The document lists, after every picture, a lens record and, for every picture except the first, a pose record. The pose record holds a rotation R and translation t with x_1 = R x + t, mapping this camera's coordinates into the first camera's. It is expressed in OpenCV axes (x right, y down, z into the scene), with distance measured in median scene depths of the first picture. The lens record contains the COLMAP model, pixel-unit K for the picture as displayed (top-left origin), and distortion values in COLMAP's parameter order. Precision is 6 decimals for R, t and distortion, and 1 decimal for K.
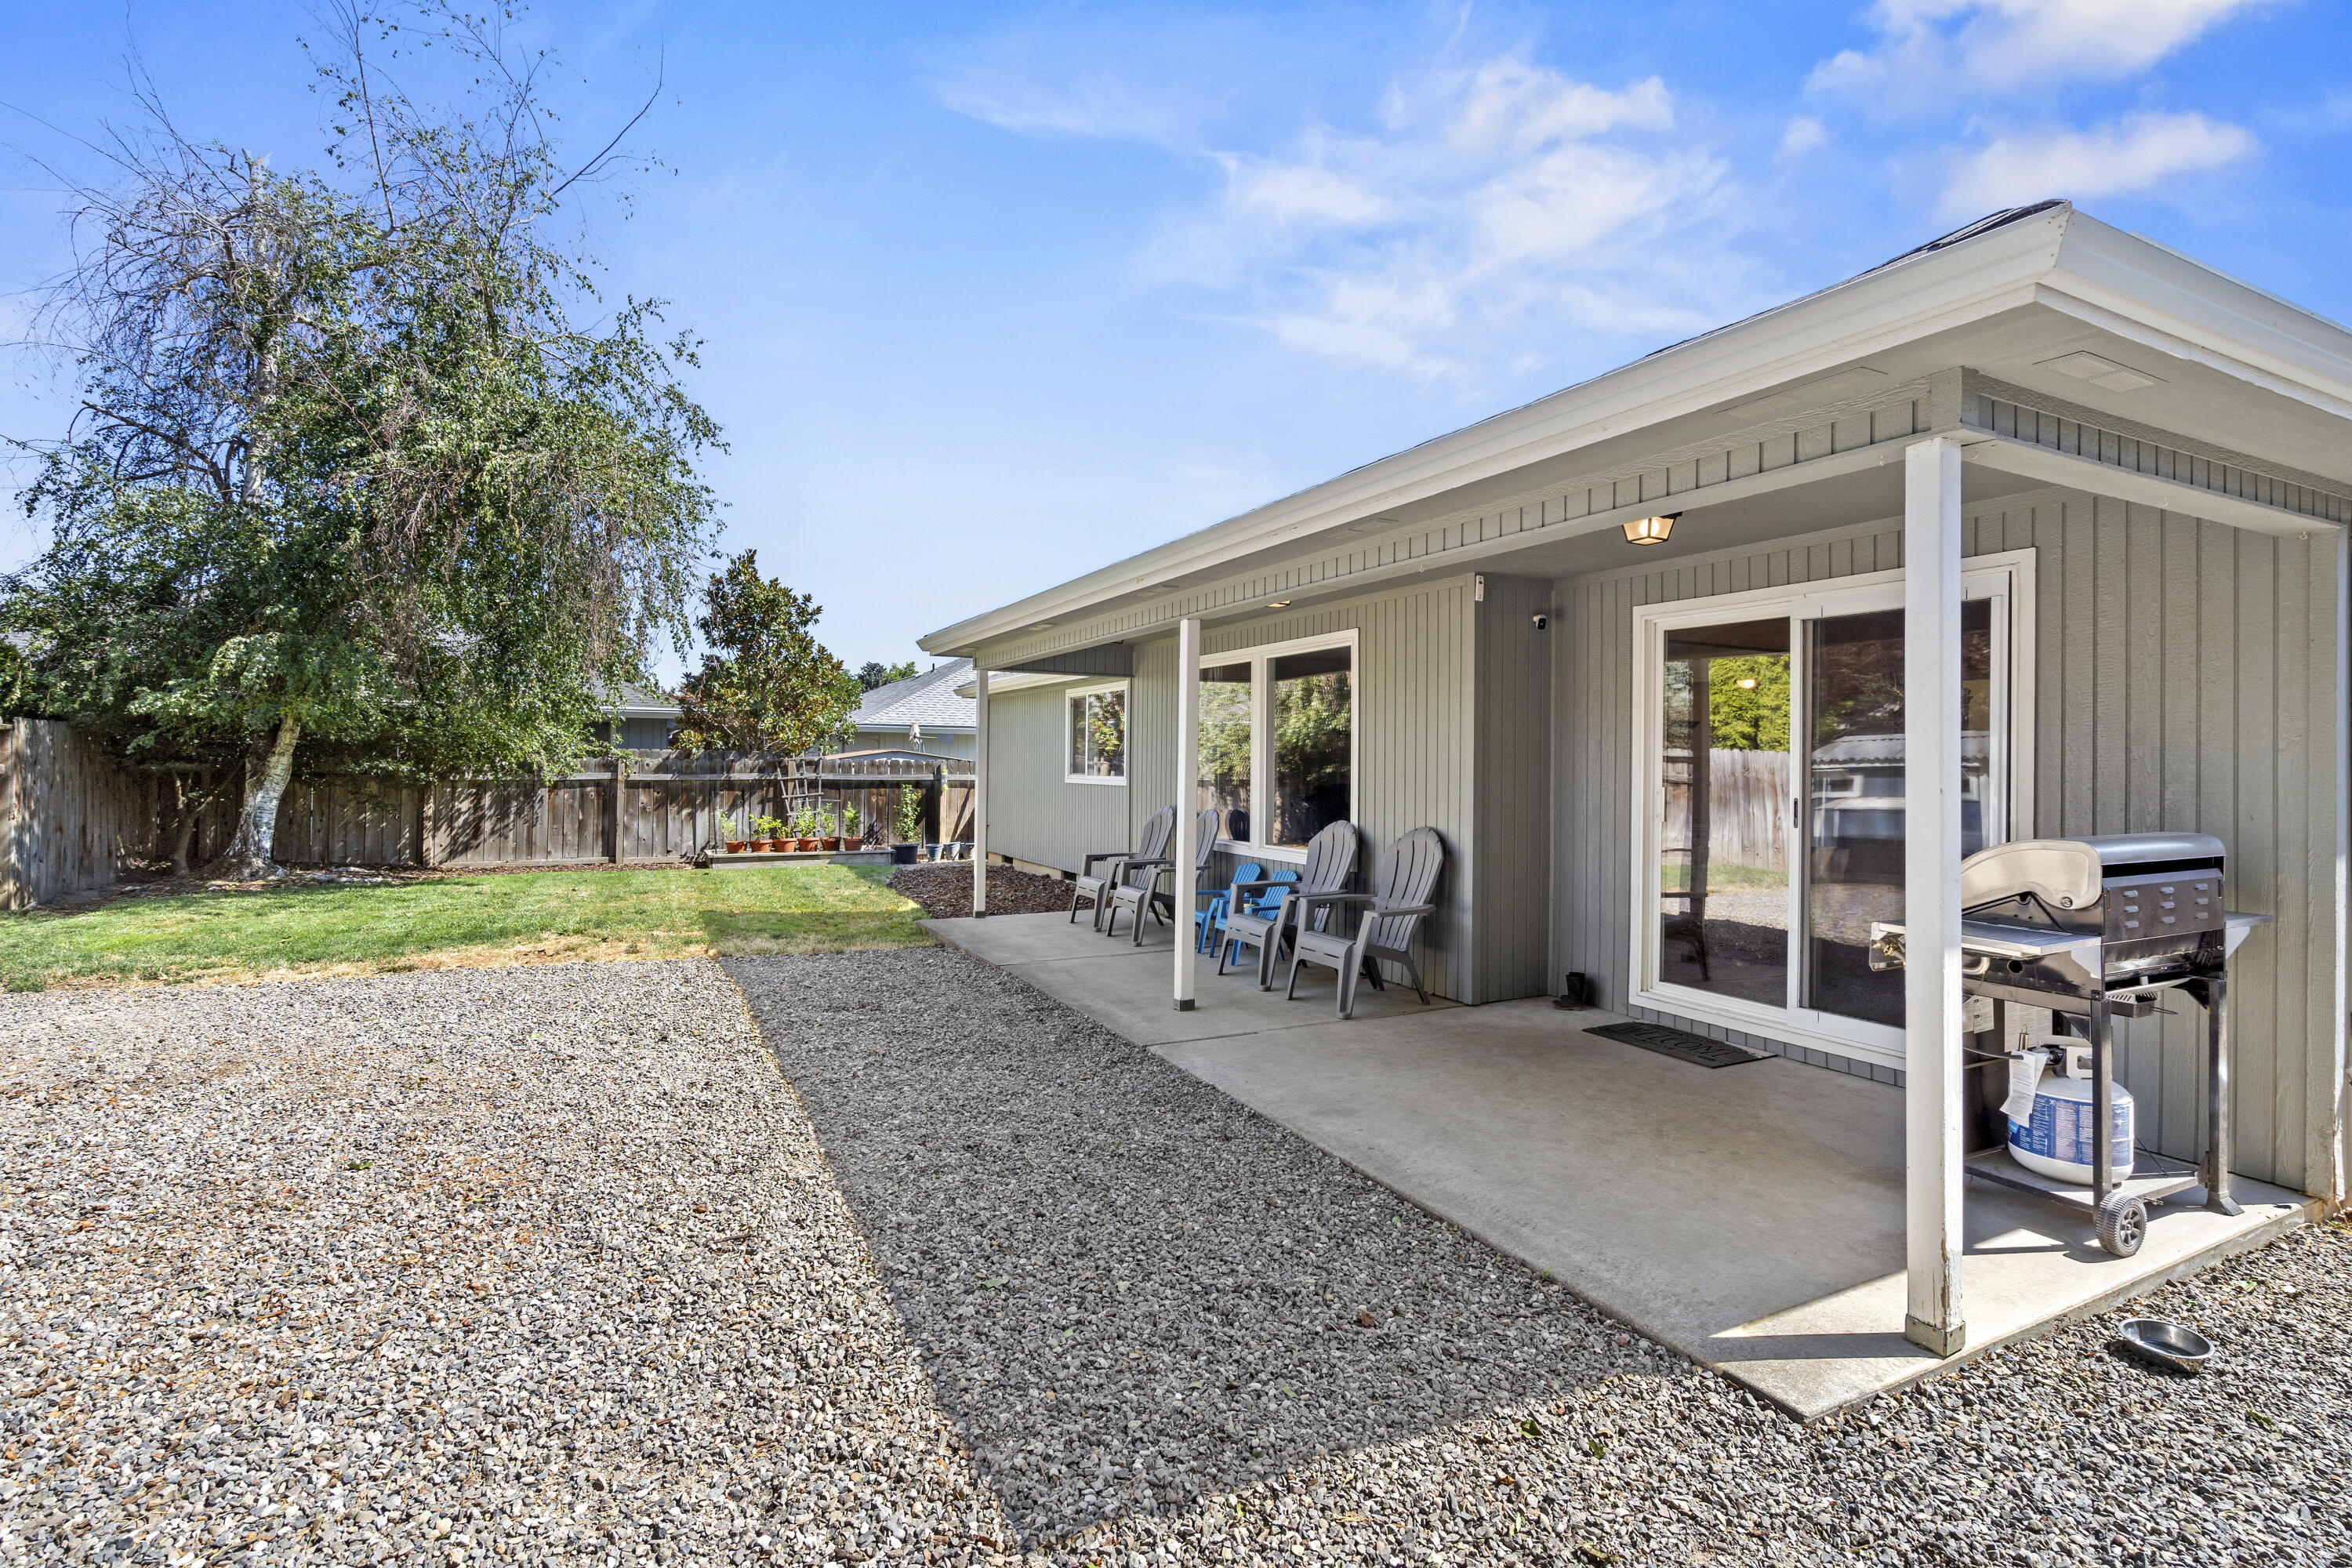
lens RADIAL K [[1080.3, 0, 1176.4], [0, 1080.3, 770.9], [0, 0, 1]] dist [-0.006343, 0.003008]
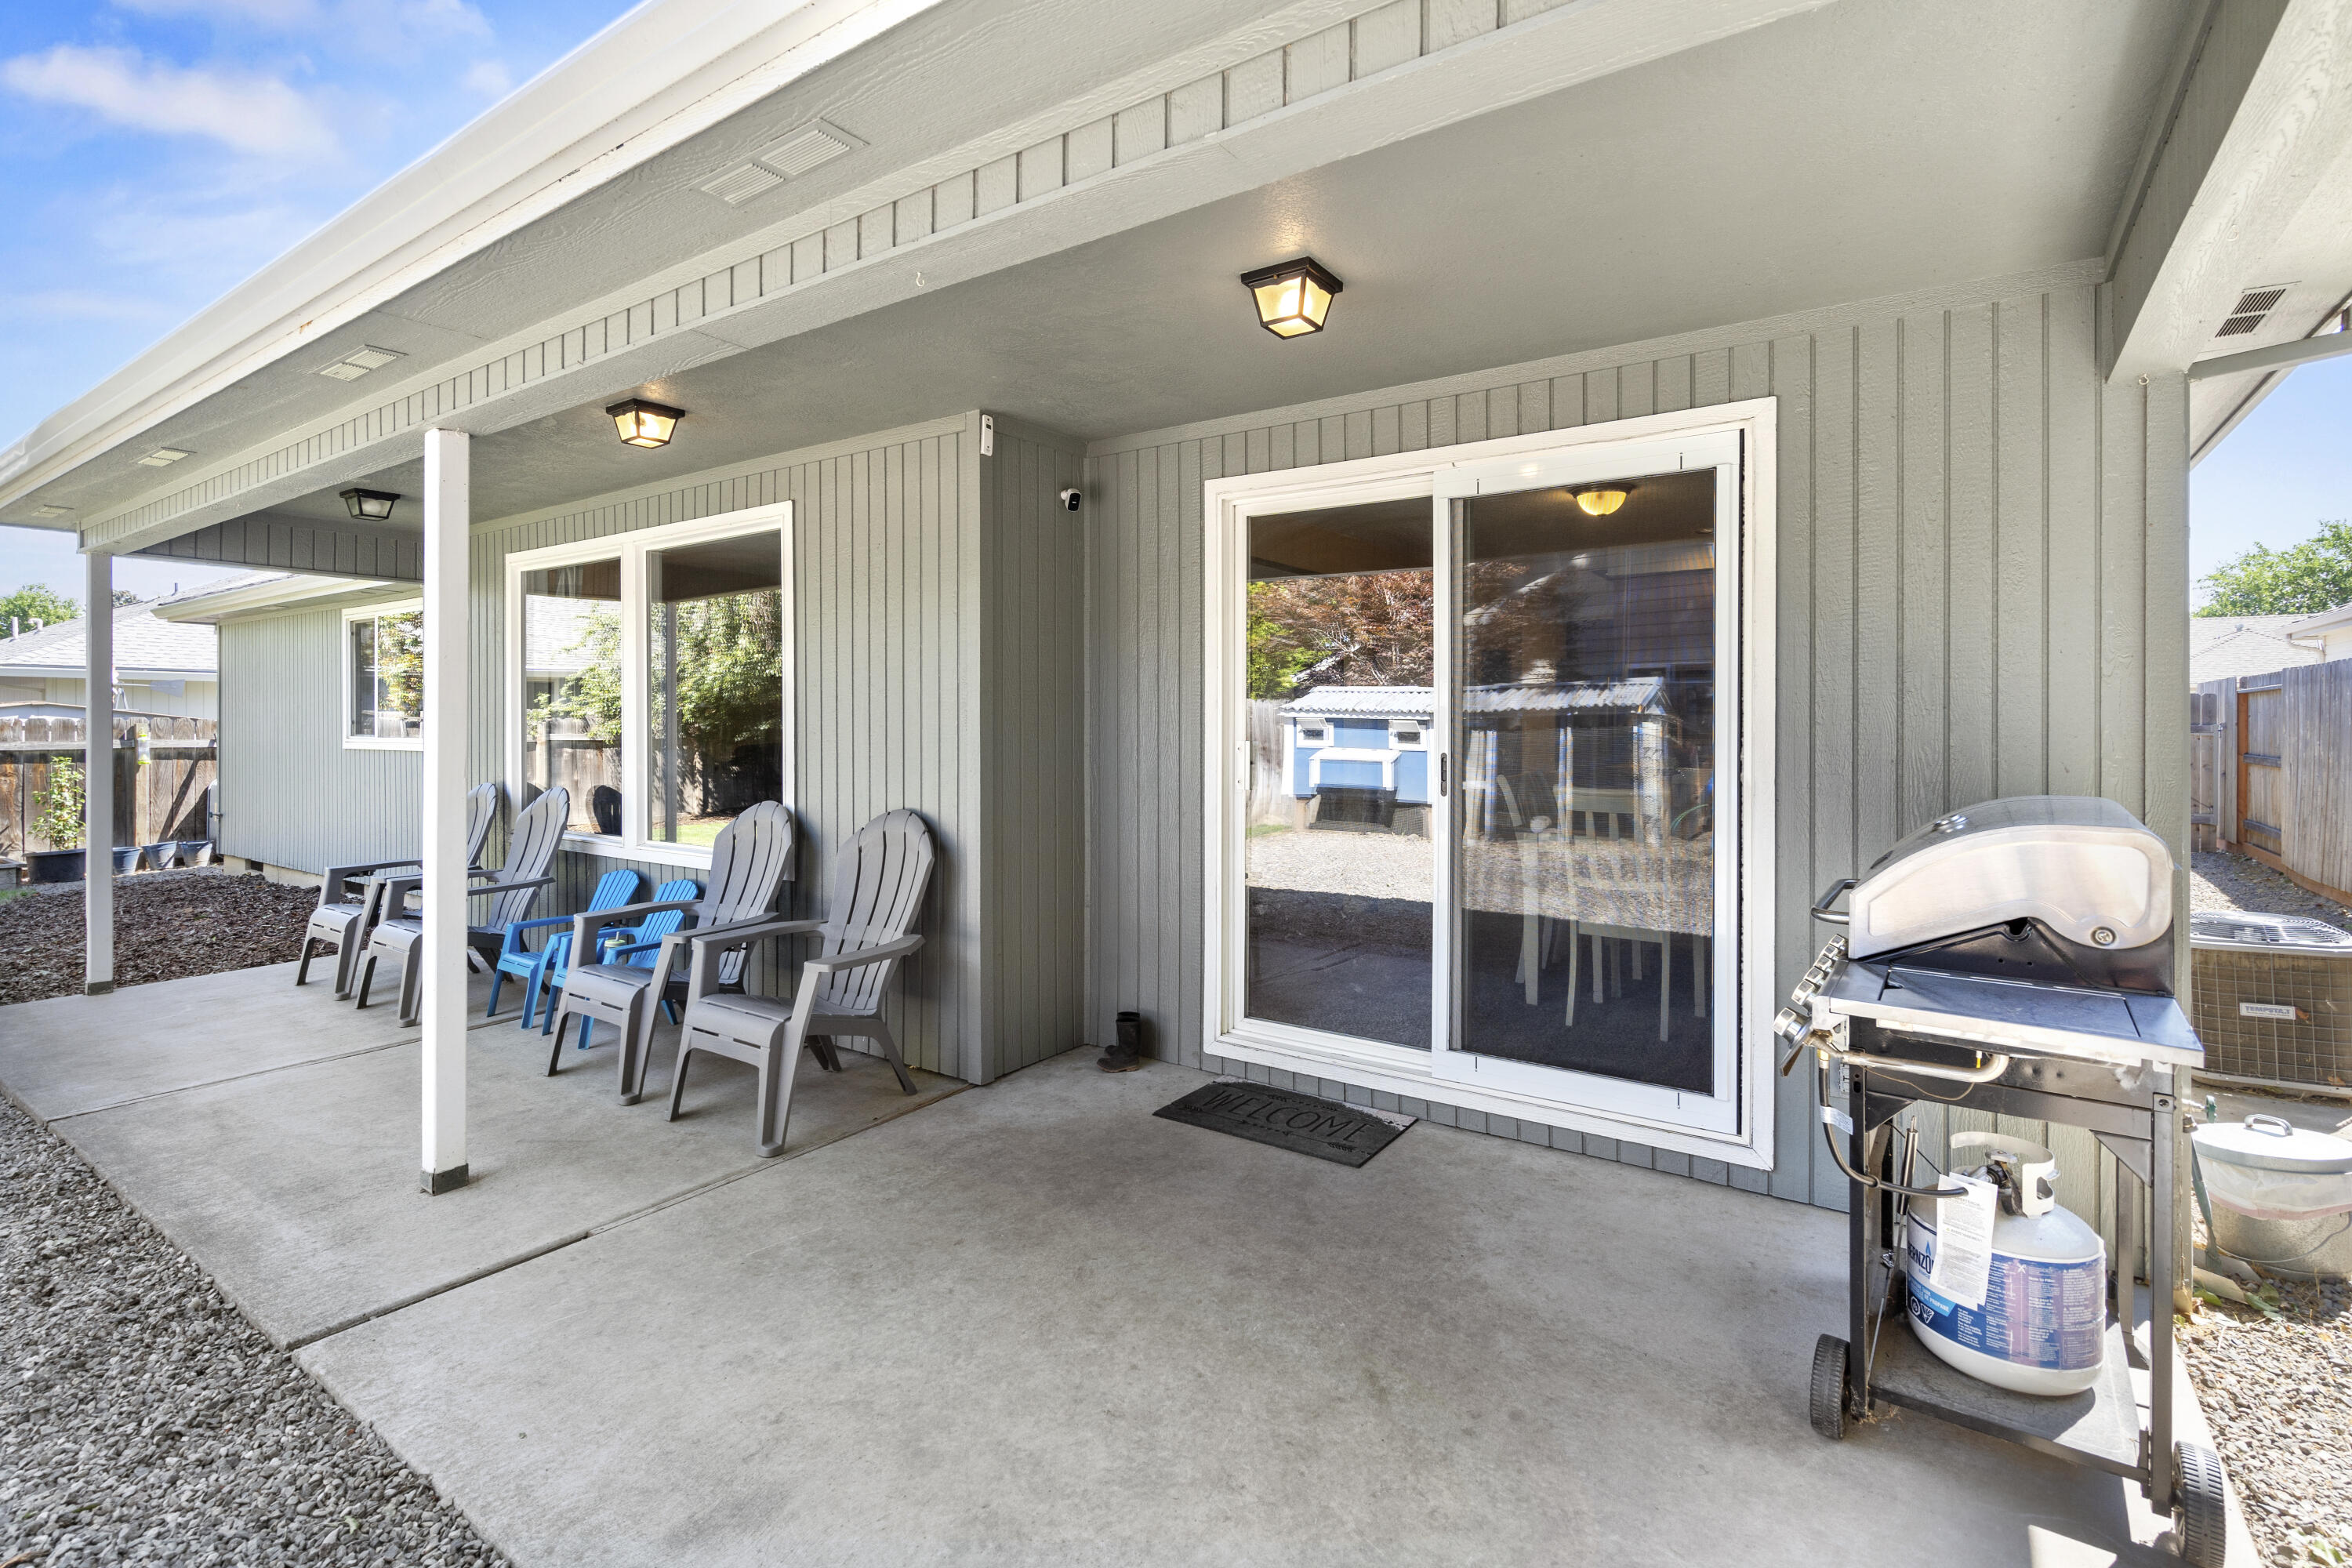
lens RADIAL K [[1080.3, 0, 1177.3], [0, 1080.3, 723.6], [0, 0, 1]] dist [-0.006343, 0.003008]
pose [[0.877894, -0.010252, 0.478746, 0.071571], [0.011741, 0.999931, -0.000117, 0.003113], [-0.478712, 0.005724, 0.877954, 0.383897]]
